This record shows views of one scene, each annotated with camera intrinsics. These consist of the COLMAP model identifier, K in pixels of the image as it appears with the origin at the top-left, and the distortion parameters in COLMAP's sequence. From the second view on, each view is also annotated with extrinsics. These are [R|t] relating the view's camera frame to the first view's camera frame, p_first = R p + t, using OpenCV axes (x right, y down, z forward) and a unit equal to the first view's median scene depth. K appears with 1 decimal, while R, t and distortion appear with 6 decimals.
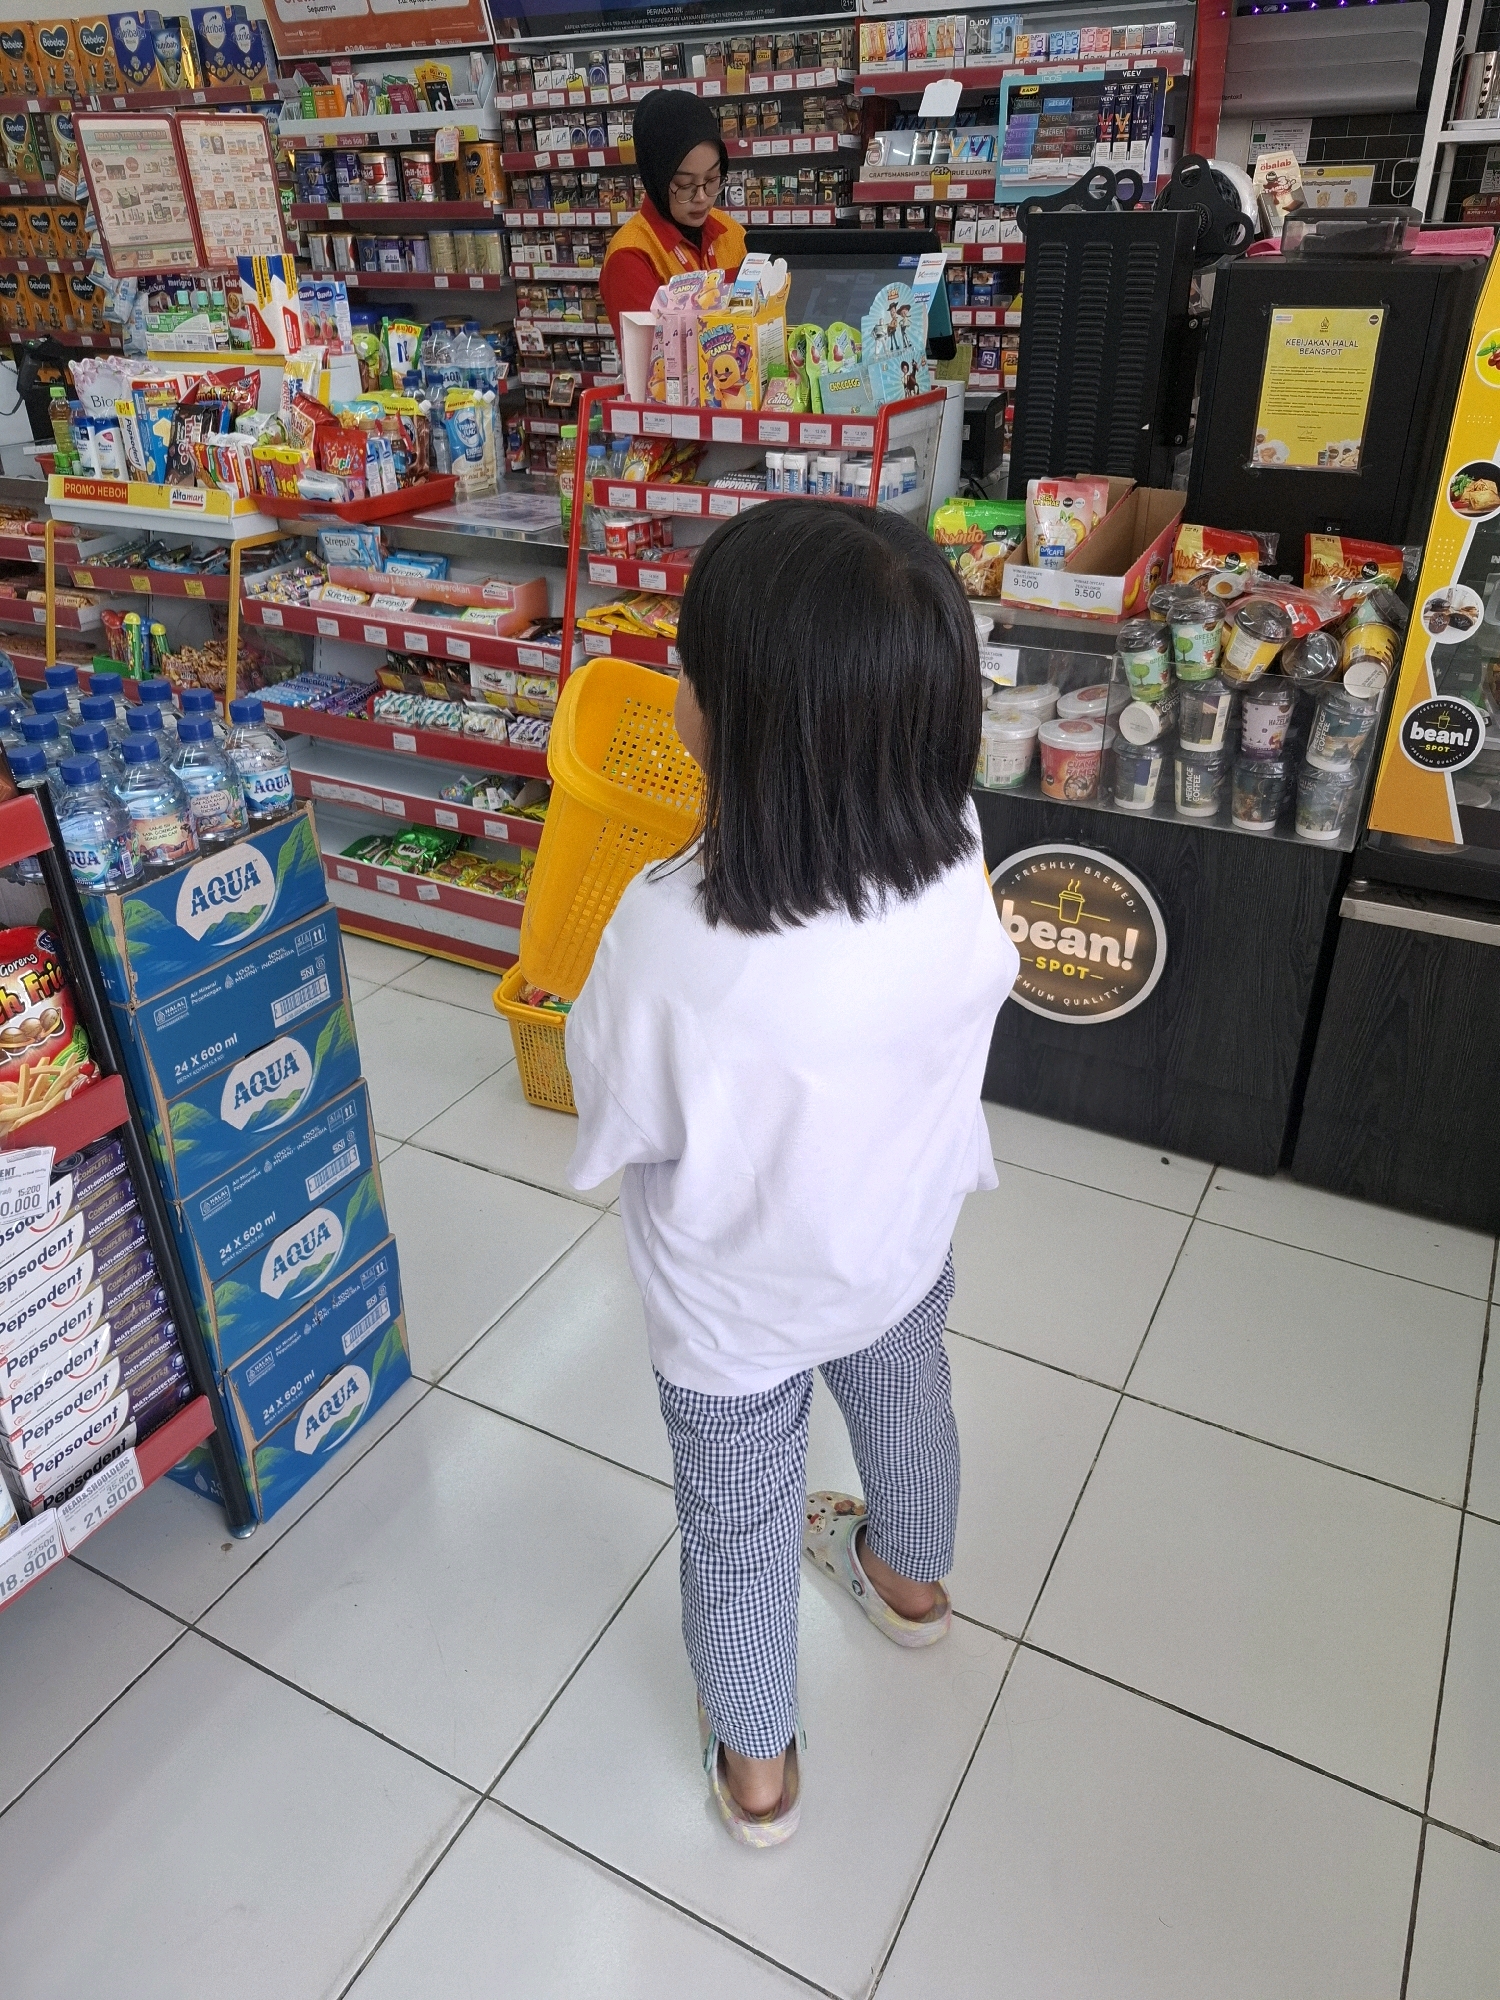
lens RADIAL K [[1397.7, 0, 750.0], [0, 1397.7, 1000.0], [0, 0, 1]] dist [0.045516, -0.042504]
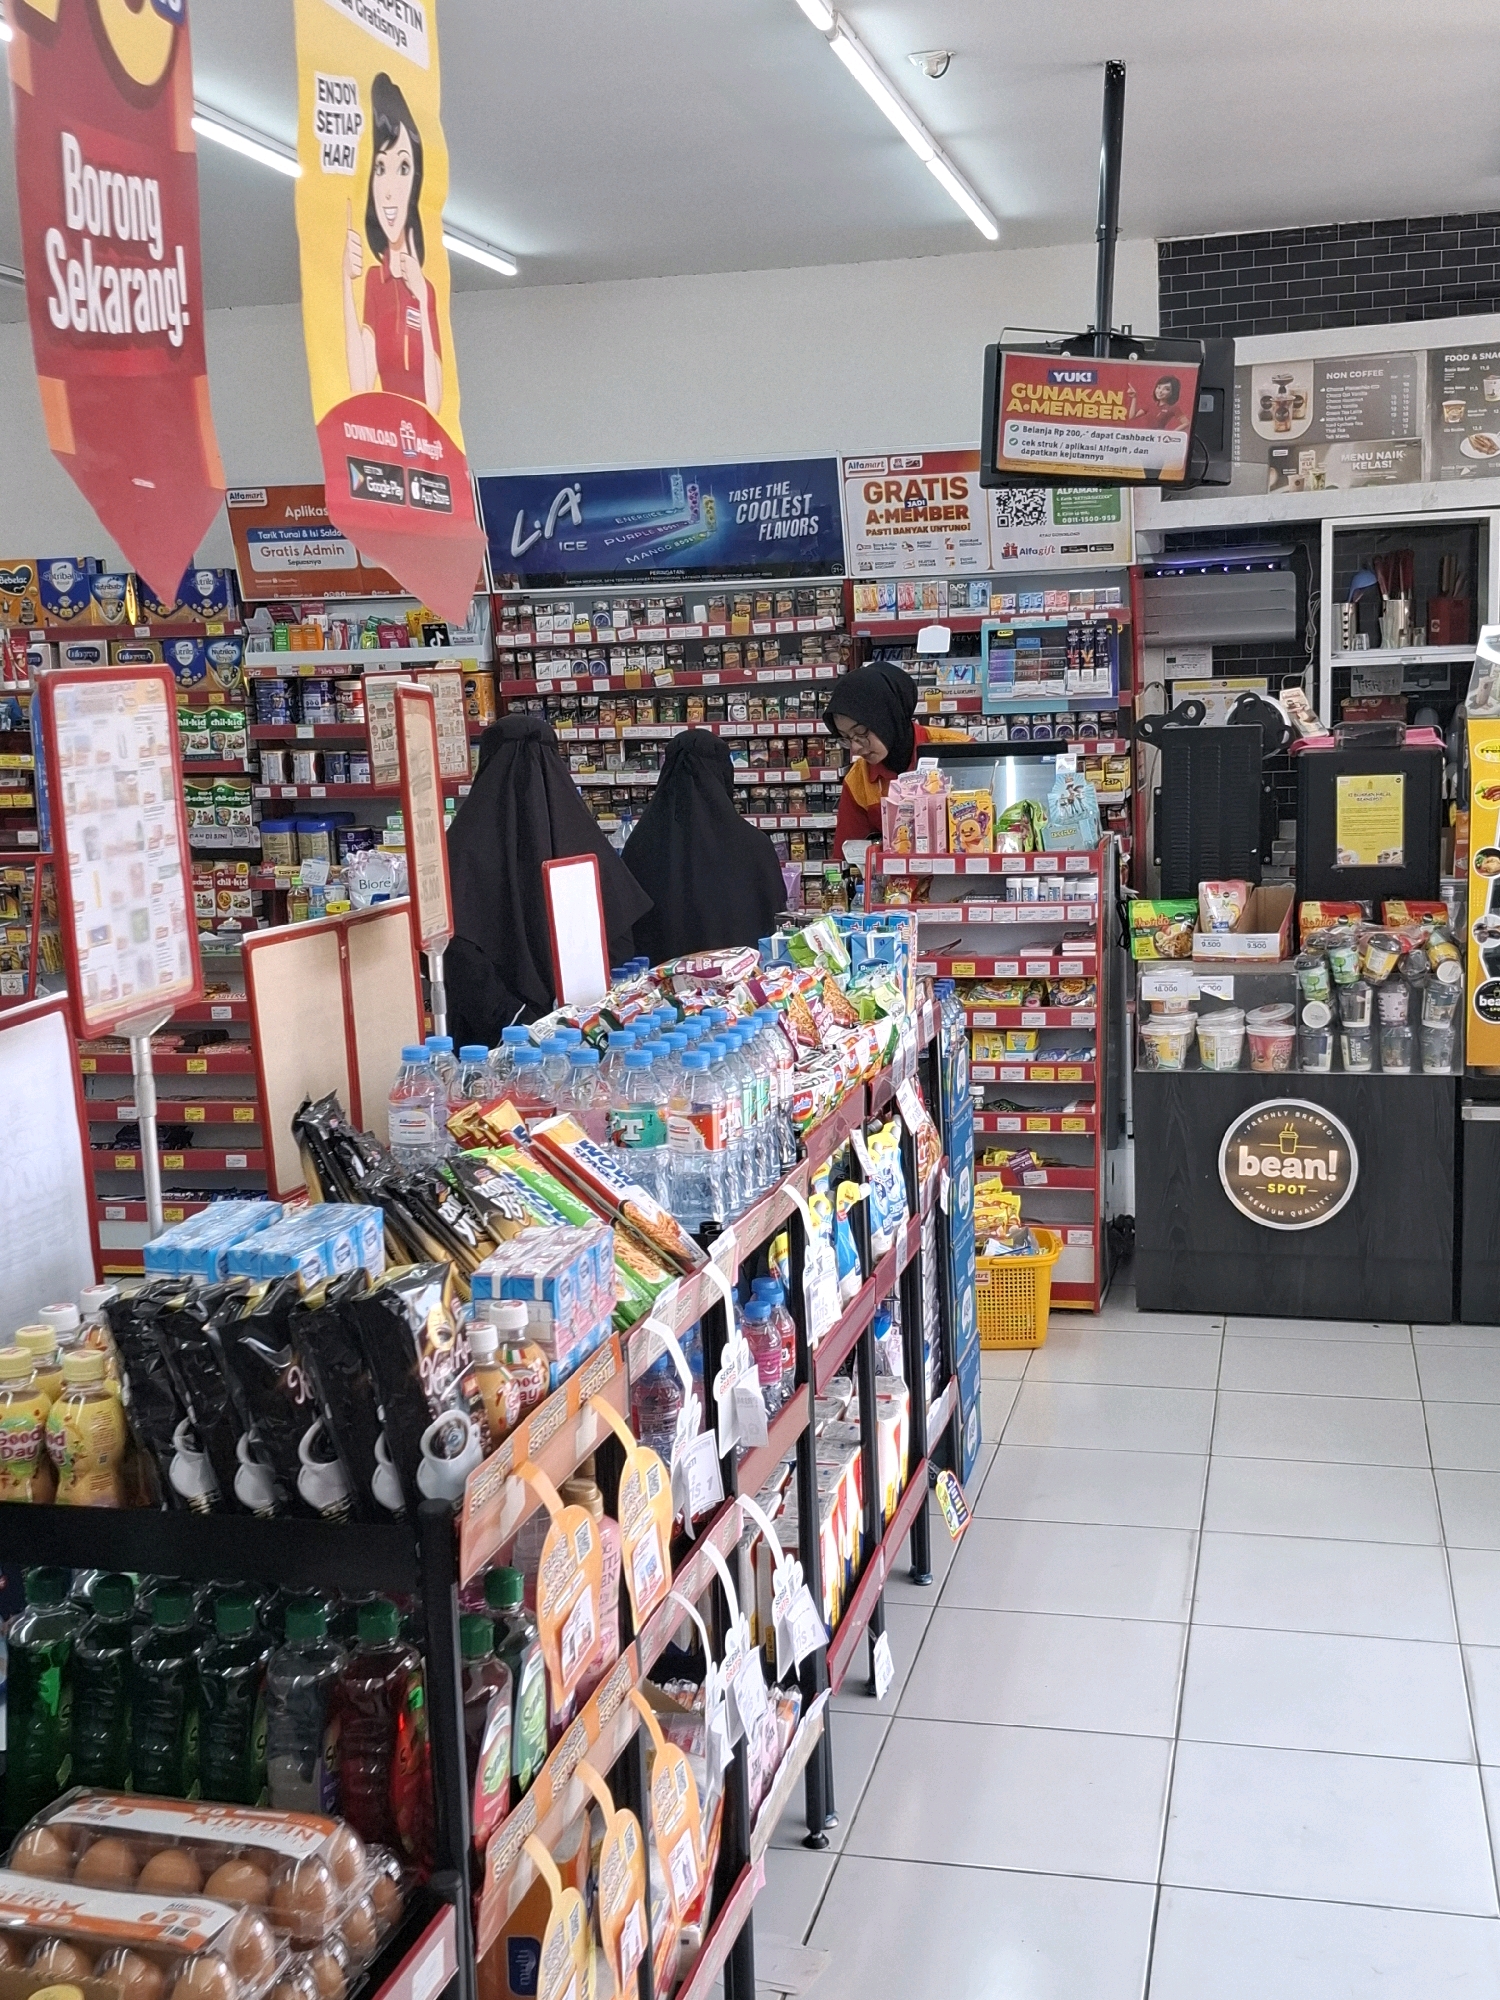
lens RADIAL K [[2492.5, 0, 724.2], [0, 2492.5, 1087.1], [0, 0, 1]] dist [0.211462, -0.719494]
pose [[0.963530, -0.061514, 0.260434, -0.653252], [0.147474, 0.934156, -0.324967, 0.413559], [-0.223296, 0.351523, 0.909159, -0.821116]]
